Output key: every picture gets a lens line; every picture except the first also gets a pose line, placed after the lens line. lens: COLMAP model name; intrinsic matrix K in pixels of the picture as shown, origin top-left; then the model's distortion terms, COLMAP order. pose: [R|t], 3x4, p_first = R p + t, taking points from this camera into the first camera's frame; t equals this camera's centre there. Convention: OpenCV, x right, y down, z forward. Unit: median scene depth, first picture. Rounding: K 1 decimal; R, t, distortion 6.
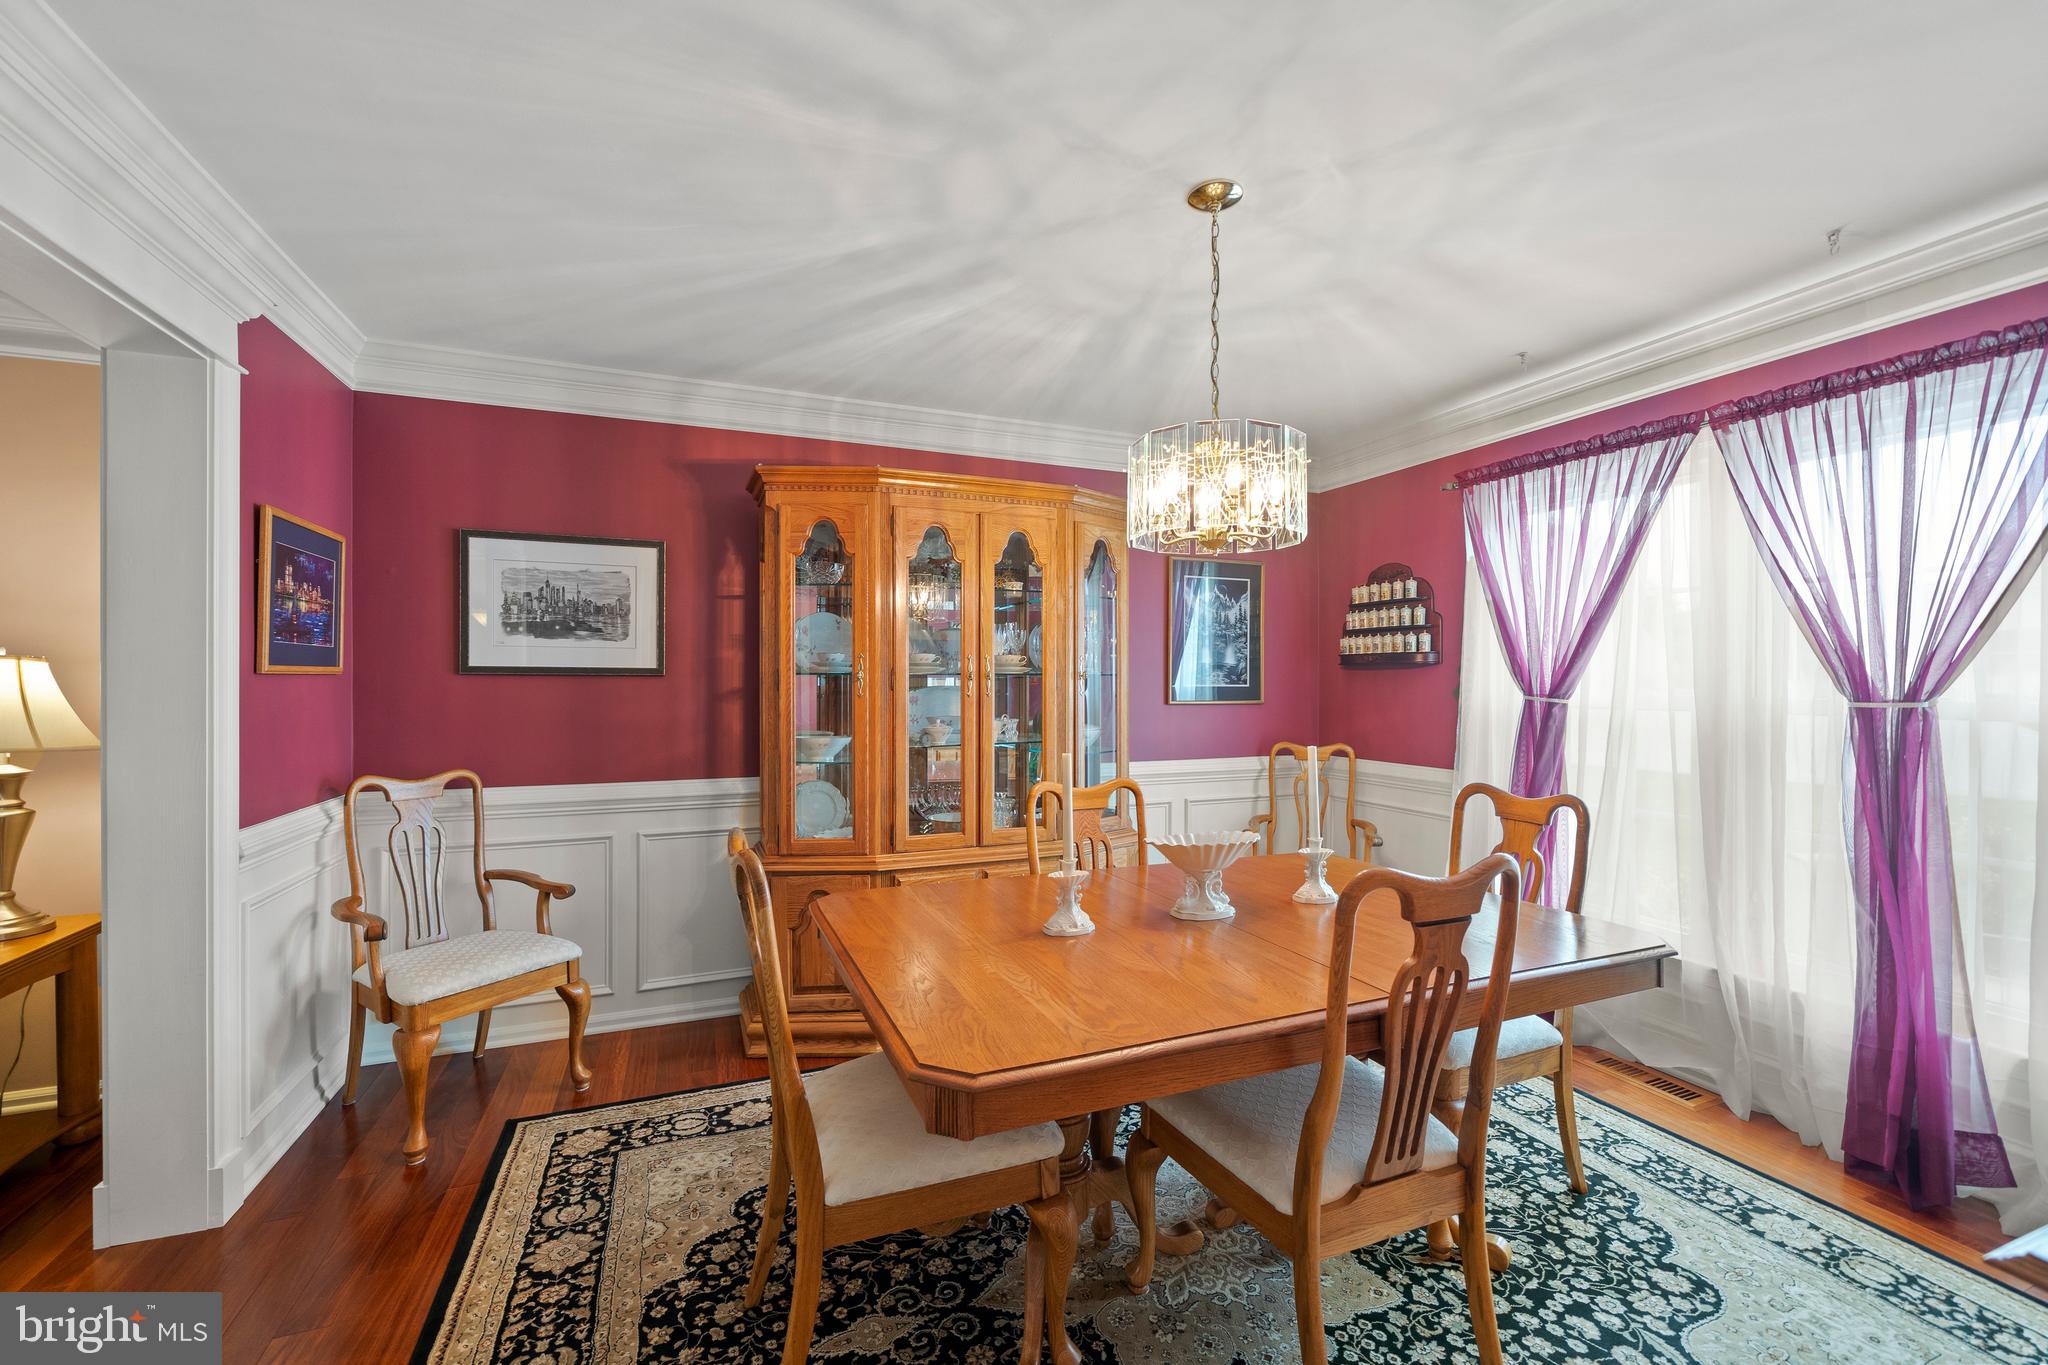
lens RADIAL K [[838.8, 0, 1026.5], [0, 838.8, 688.6], [0, 0, 1]] dist [0.001232, 0.000176]
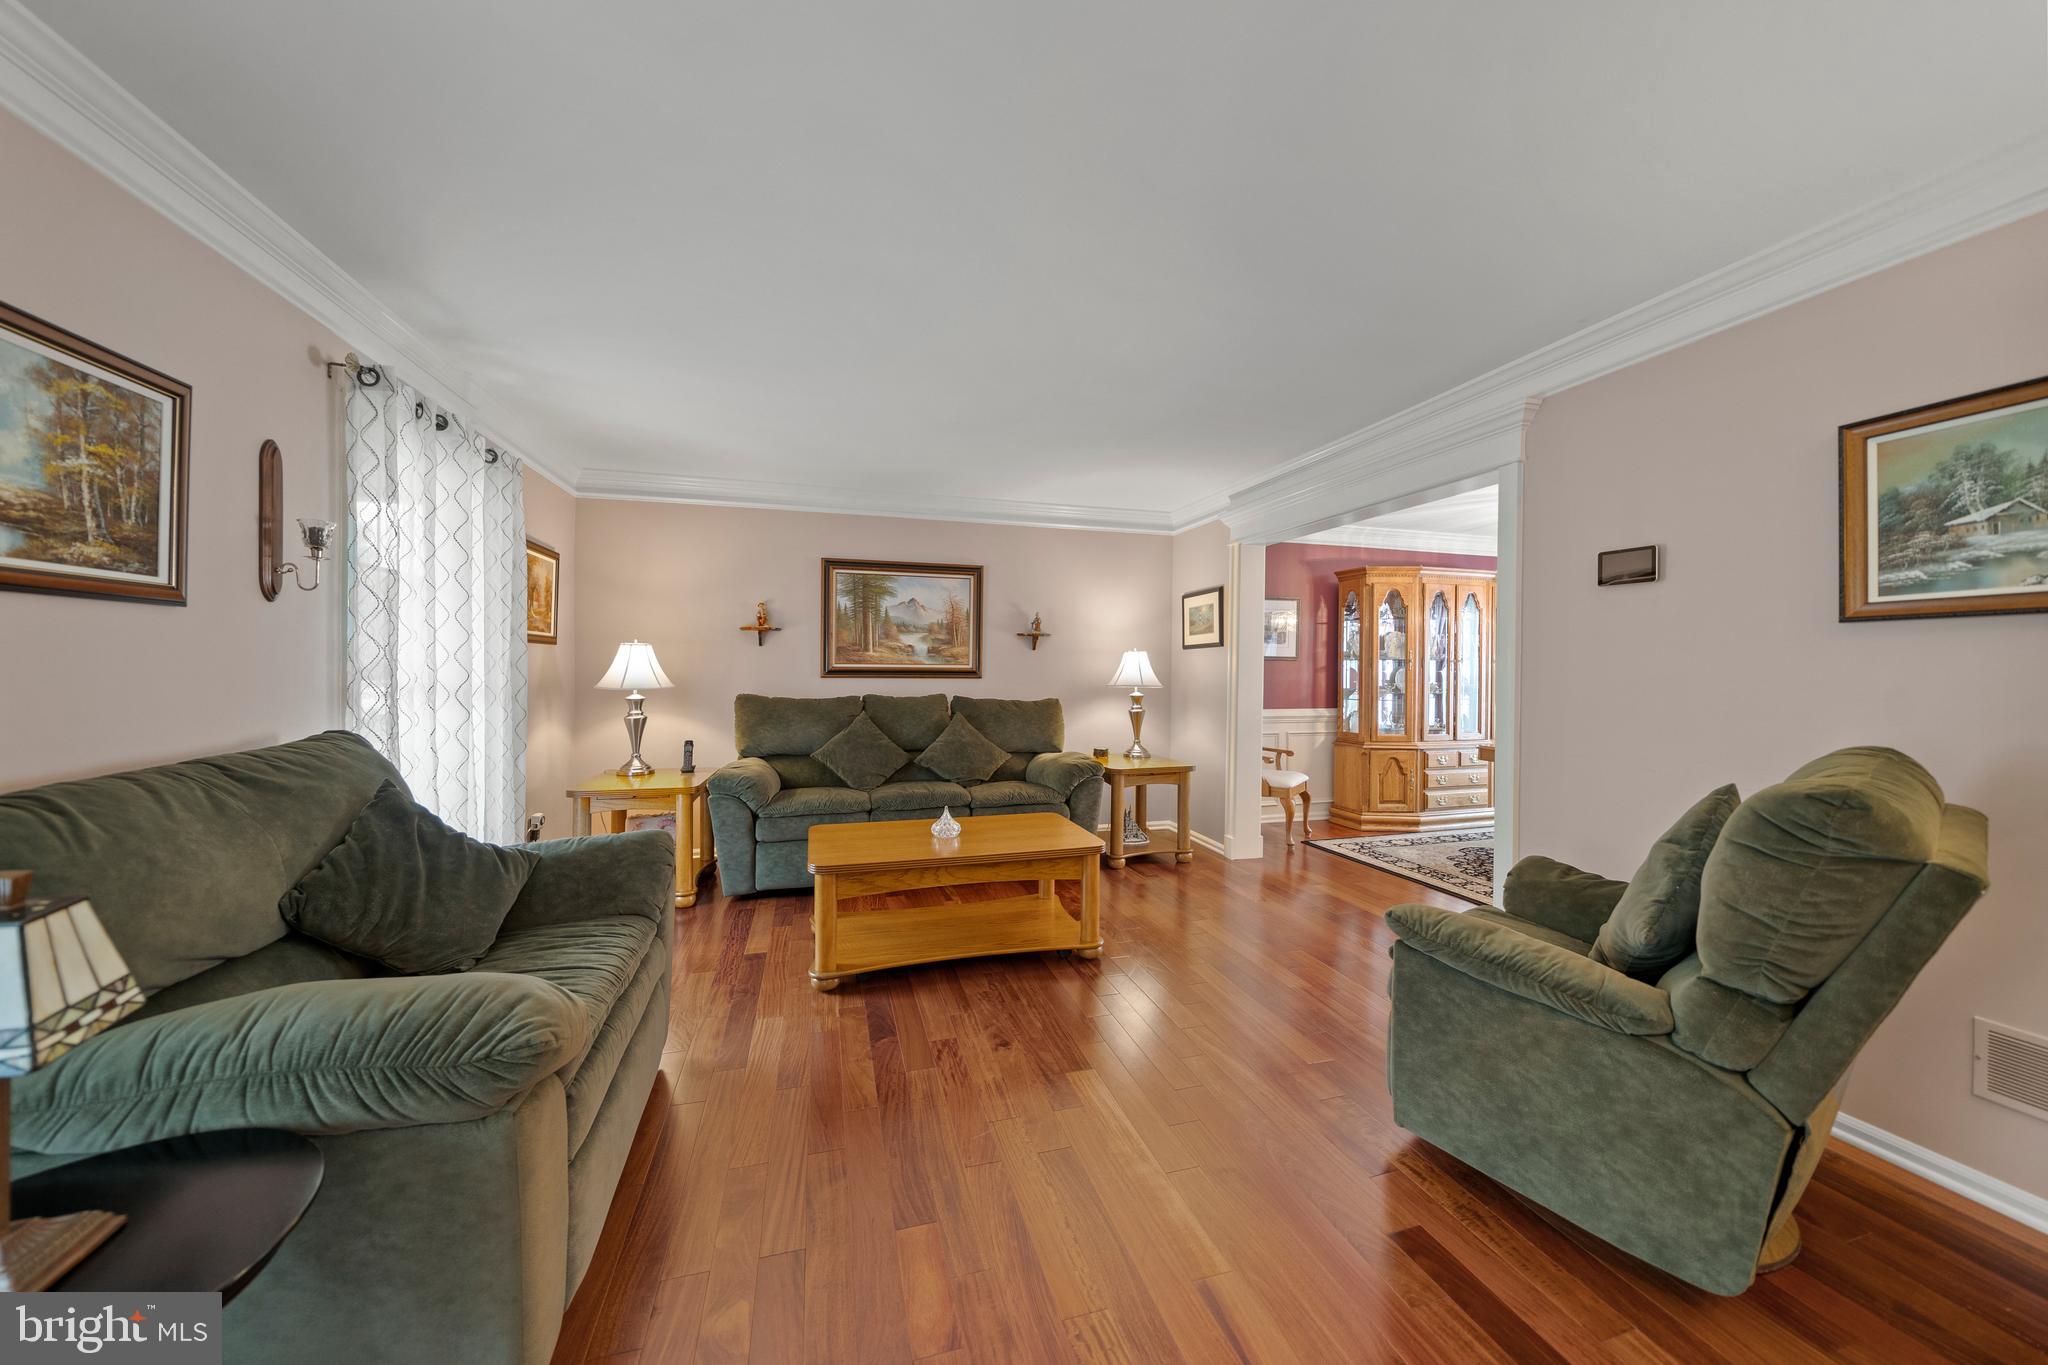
lens RADIAL K [[701.5, 0, 1026.7], [0, 701.5, 678.3], [0, 0, 1]] dist [-0.006213, -0.000119]
pose [[0.995716, 0.010715, -0.091844, -0.982145], [-0.010234, 0.999931, 0.005706, 0.029119], [0.091899, -0.004741, 0.995757, -0.878572]]
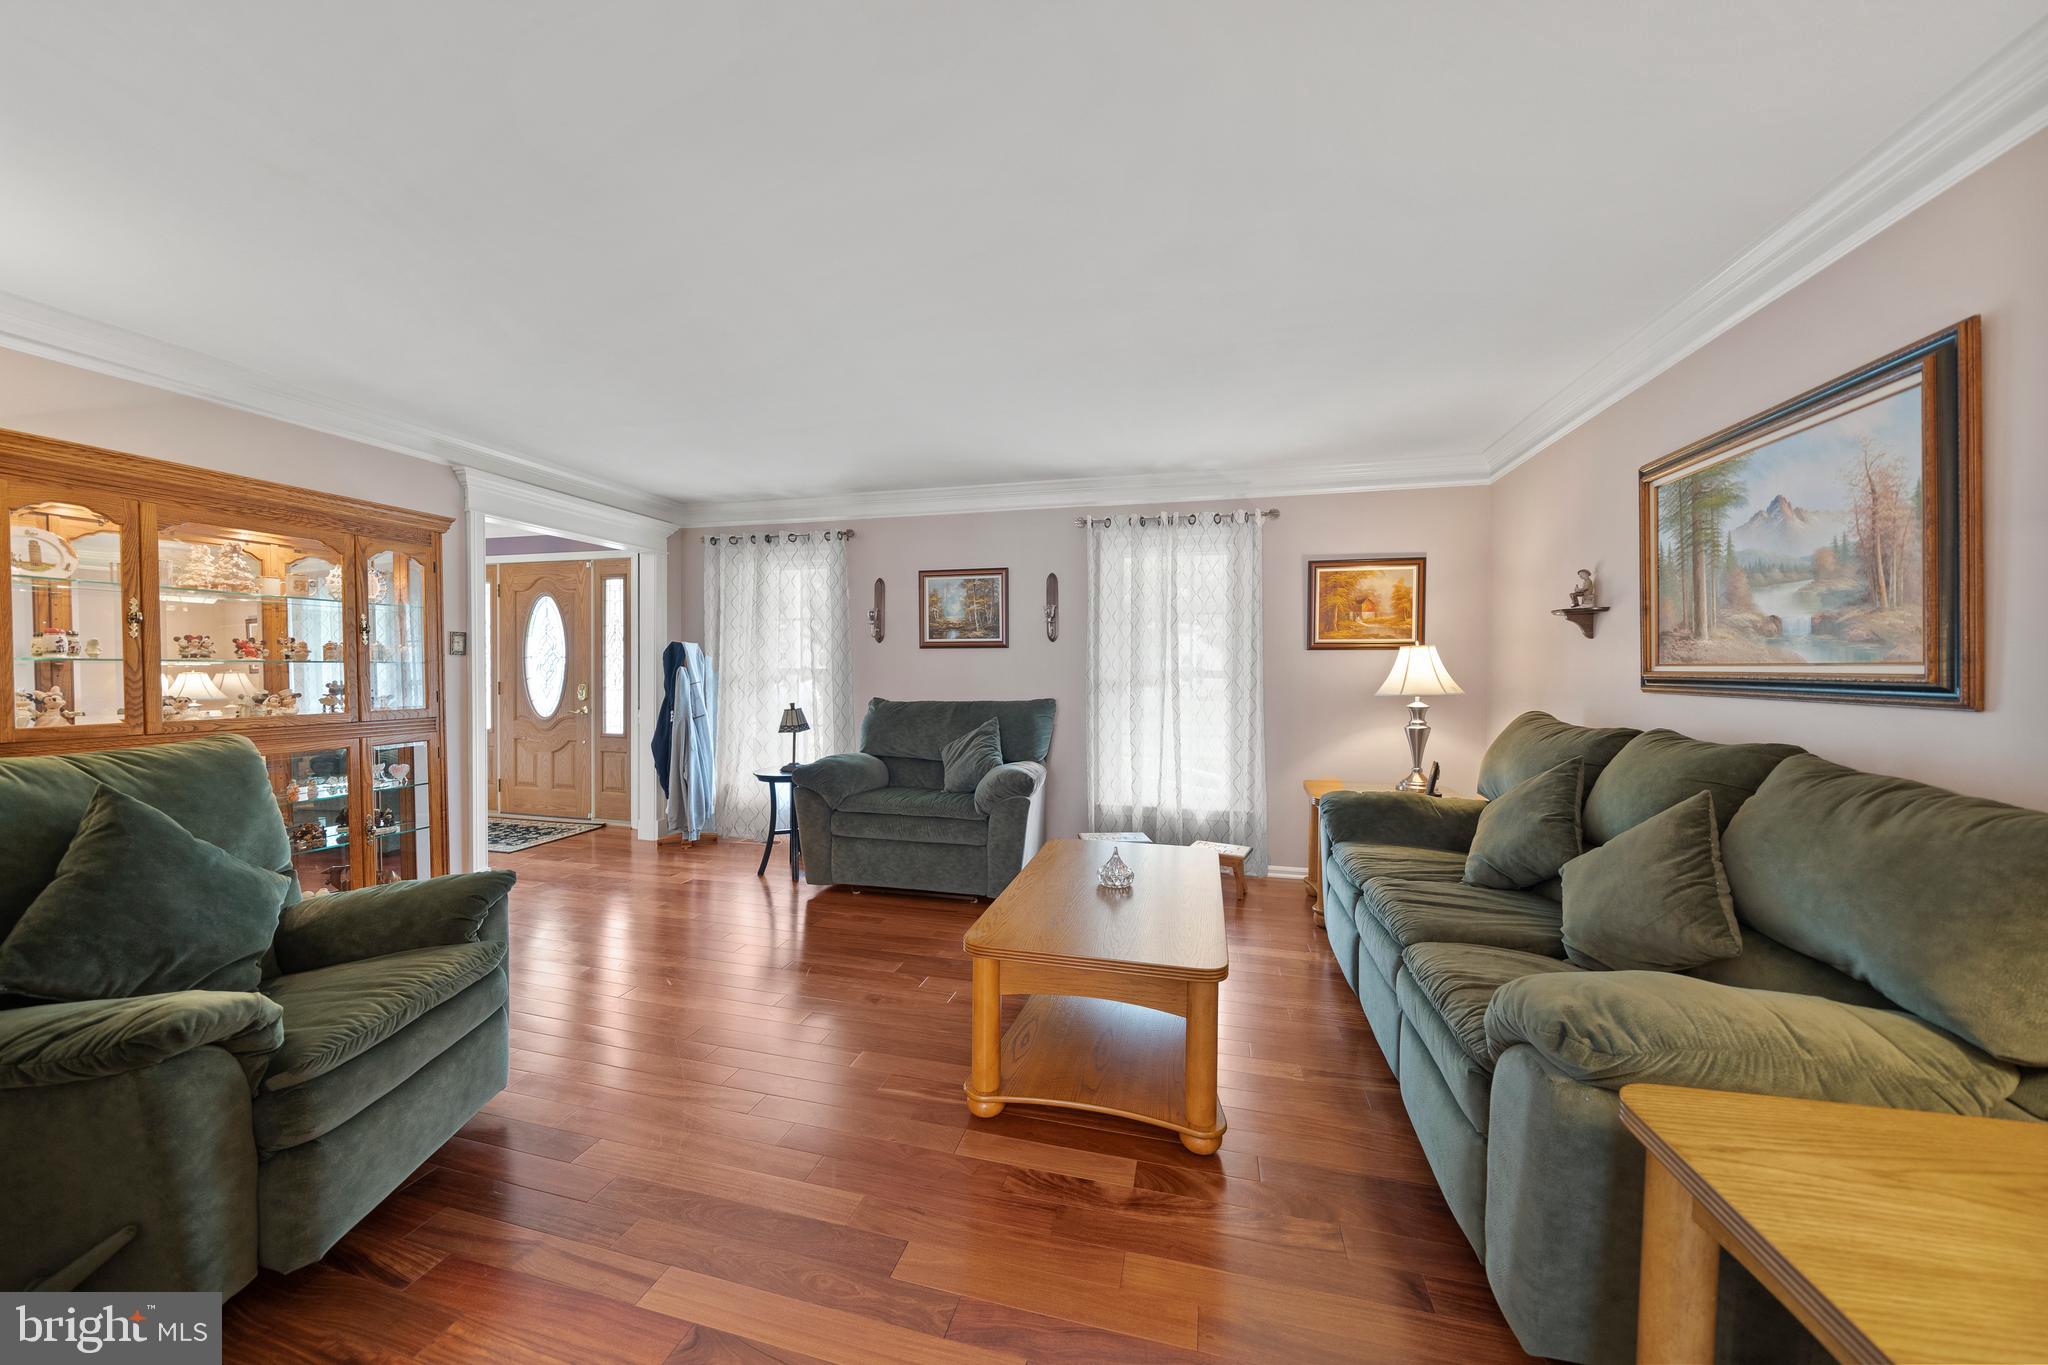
lens RADIAL K [[701.5, 0, 1026.7], [0, 701.5, 678.3], [0, 0, 1]] dist [-0.006213, -0.000119]
pose [[-0.587052, 0.013905, -0.809430, -0.506253], [-0.008641, 0.999688, 0.023440, 0.013052], [0.809503, 0.020755, -0.586748, 0.465304]]
